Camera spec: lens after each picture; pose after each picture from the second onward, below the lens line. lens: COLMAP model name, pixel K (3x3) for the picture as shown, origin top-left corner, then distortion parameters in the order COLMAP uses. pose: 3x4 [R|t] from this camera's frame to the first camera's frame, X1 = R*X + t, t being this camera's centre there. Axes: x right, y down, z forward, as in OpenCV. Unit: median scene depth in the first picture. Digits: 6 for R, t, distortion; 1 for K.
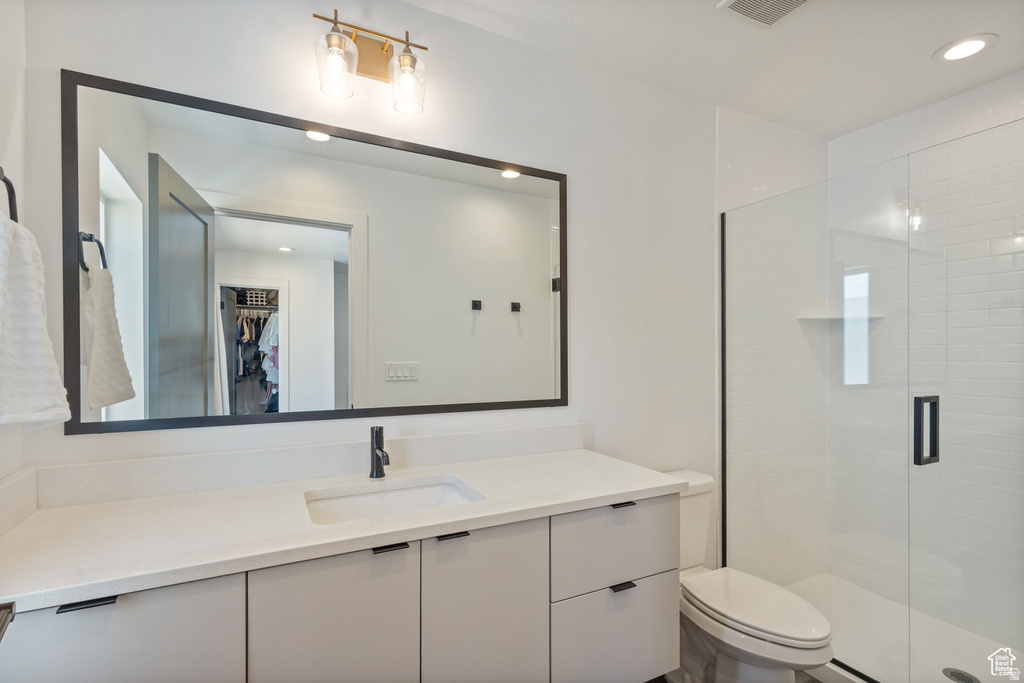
lens RADIAL K [[476.1, 0, 551.4], [0, 476.1, 358.4], [0, 0, 1]] dist [0.012497, -0.003091]
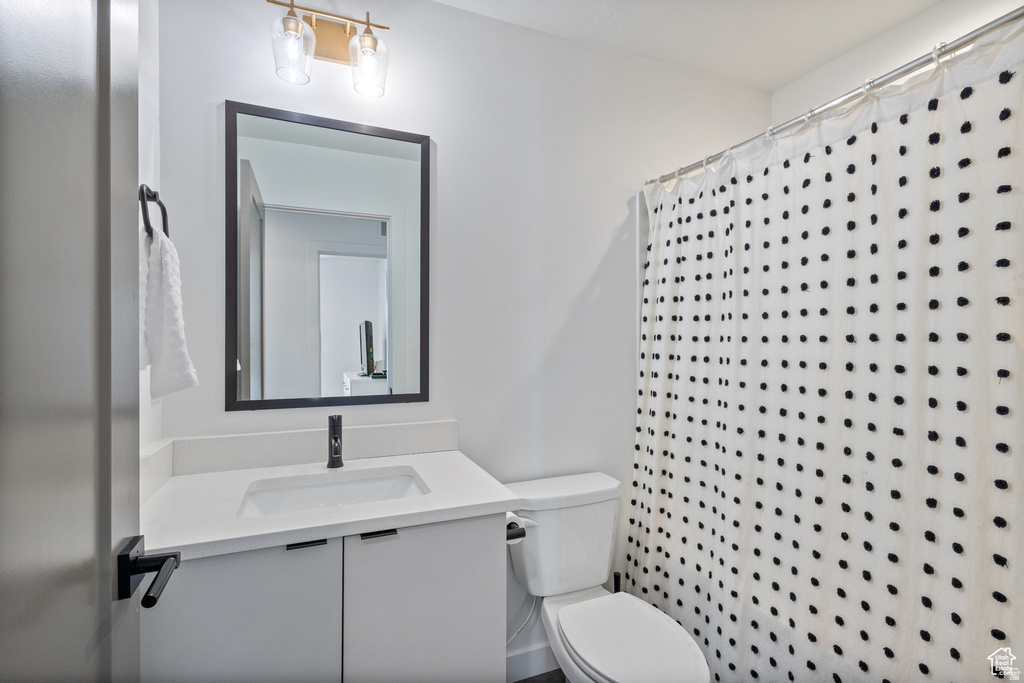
lens RADIAL K [[476.1, 0, 516.8], [0, 476.1, 350.4], [0, 0, 1]] dist [0.012497, -0.003091]
pose [[0.995365, -0.000714, -0.096163, 0.104934], [0.001665, 0.999950, 0.009813, -0.000818], [0.096151, -0.009928, 0.995317, 0.054942]]
